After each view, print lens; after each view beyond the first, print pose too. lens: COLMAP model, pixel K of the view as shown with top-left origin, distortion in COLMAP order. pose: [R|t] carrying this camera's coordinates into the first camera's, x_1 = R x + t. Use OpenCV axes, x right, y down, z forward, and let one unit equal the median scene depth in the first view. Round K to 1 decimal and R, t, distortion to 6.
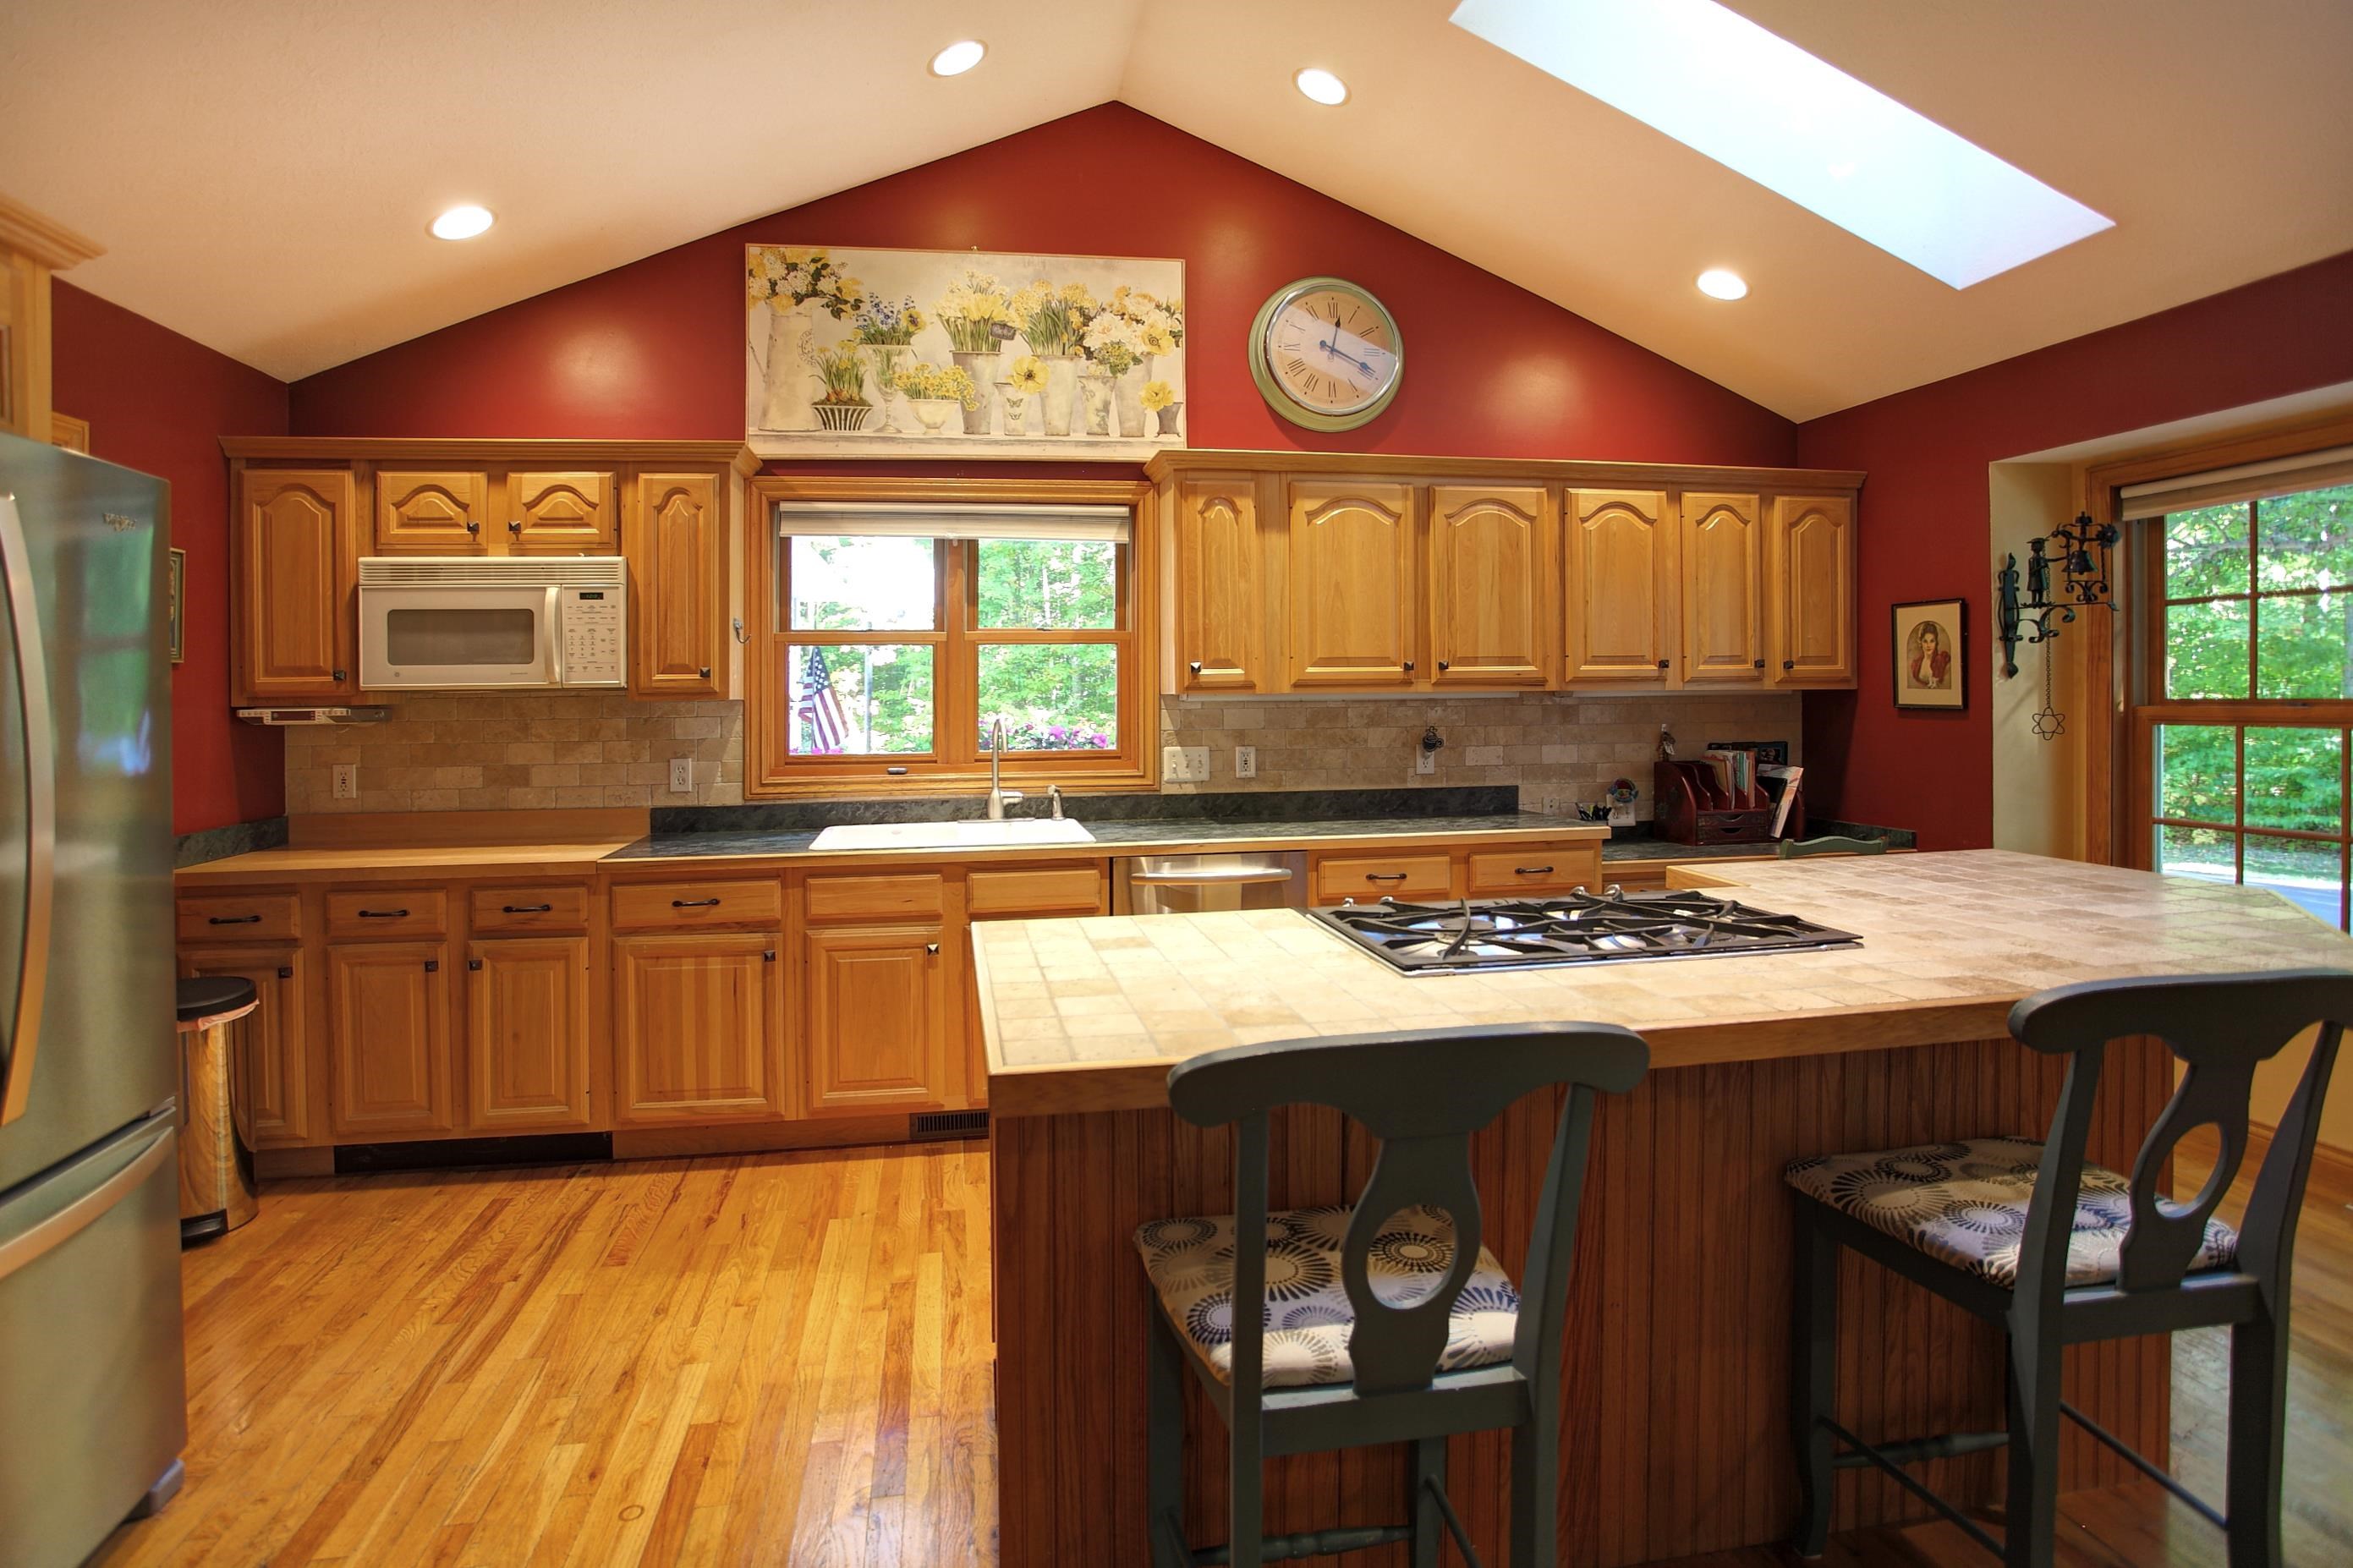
lens RADIAL K [[1193.1, 0, 1163.8], [0, 1193.1, 735.0], [0, 0, 1]] dist [-0.055774, 0.022753]
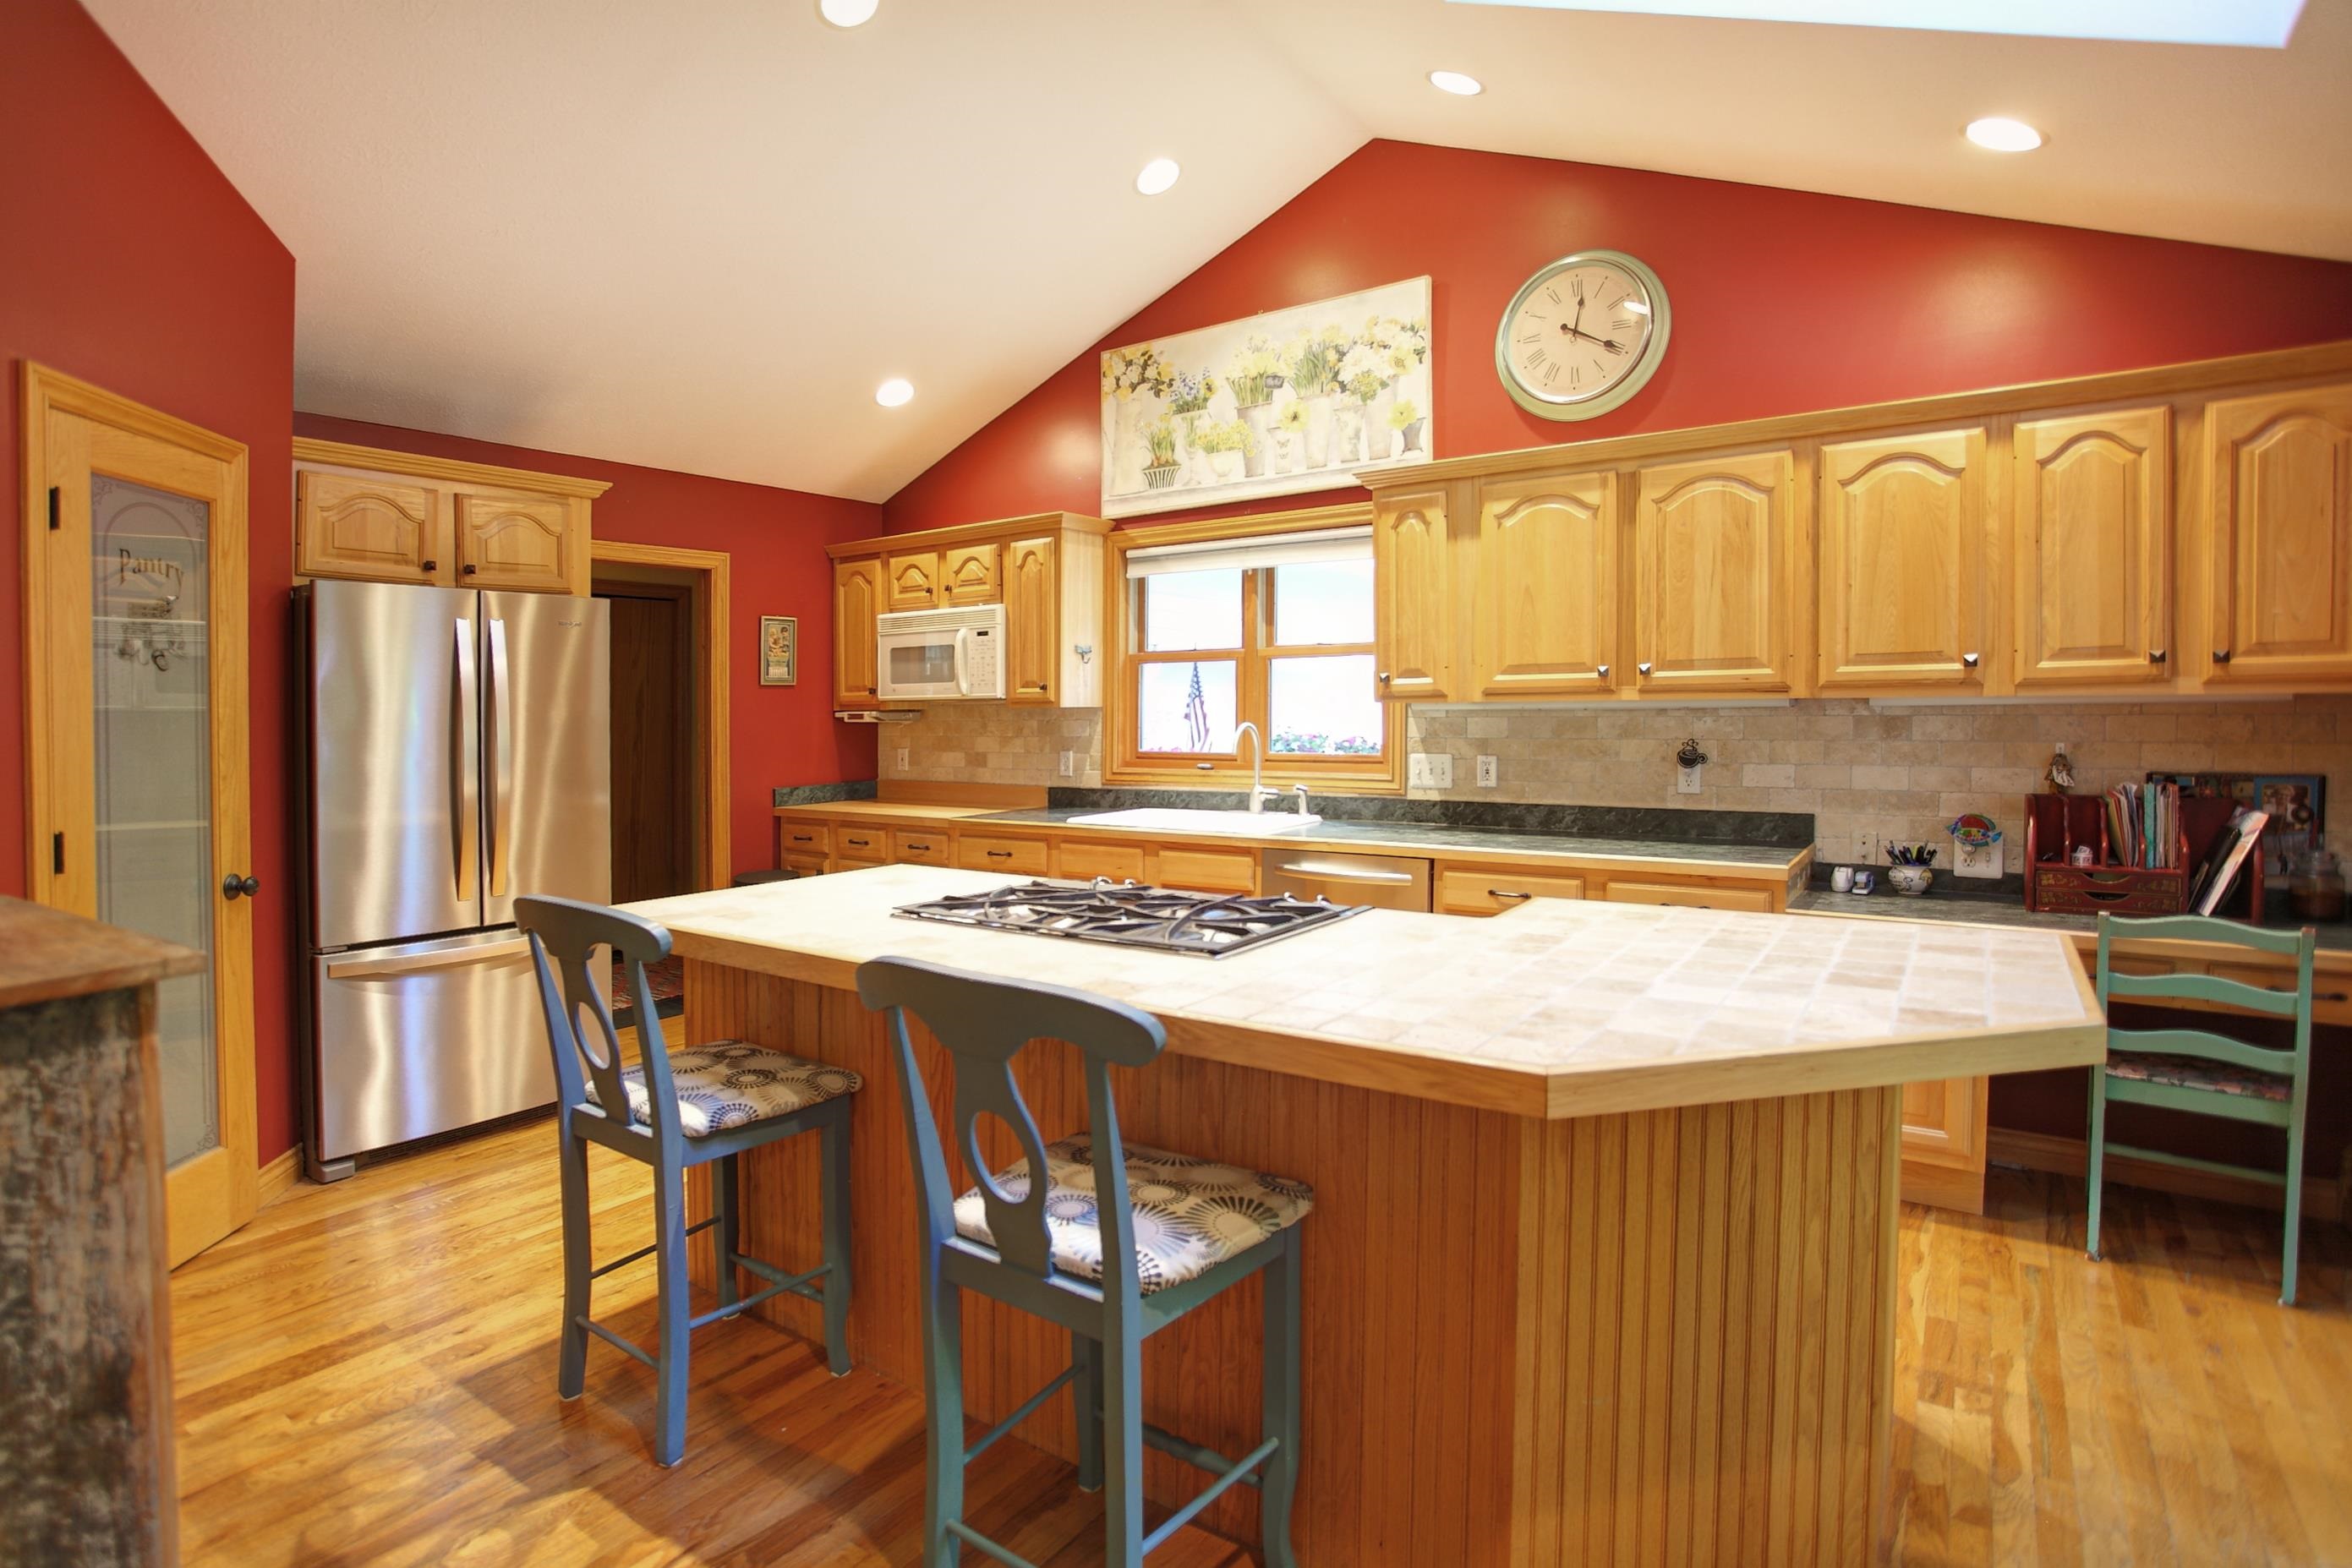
lens RADIAL K [[1192.5, 0, 1123.8], [0, 1192.5, 753.6], [0, 0, 1]] dist [-0.055774, 0.022753]
pose [[0.701007, 0.029321, -0.712551, 0.579228], [-0.021025, 0.999570, 0.020448, -0.005930], [0.712844, 0.000648, 0.701322, 0.103360]]
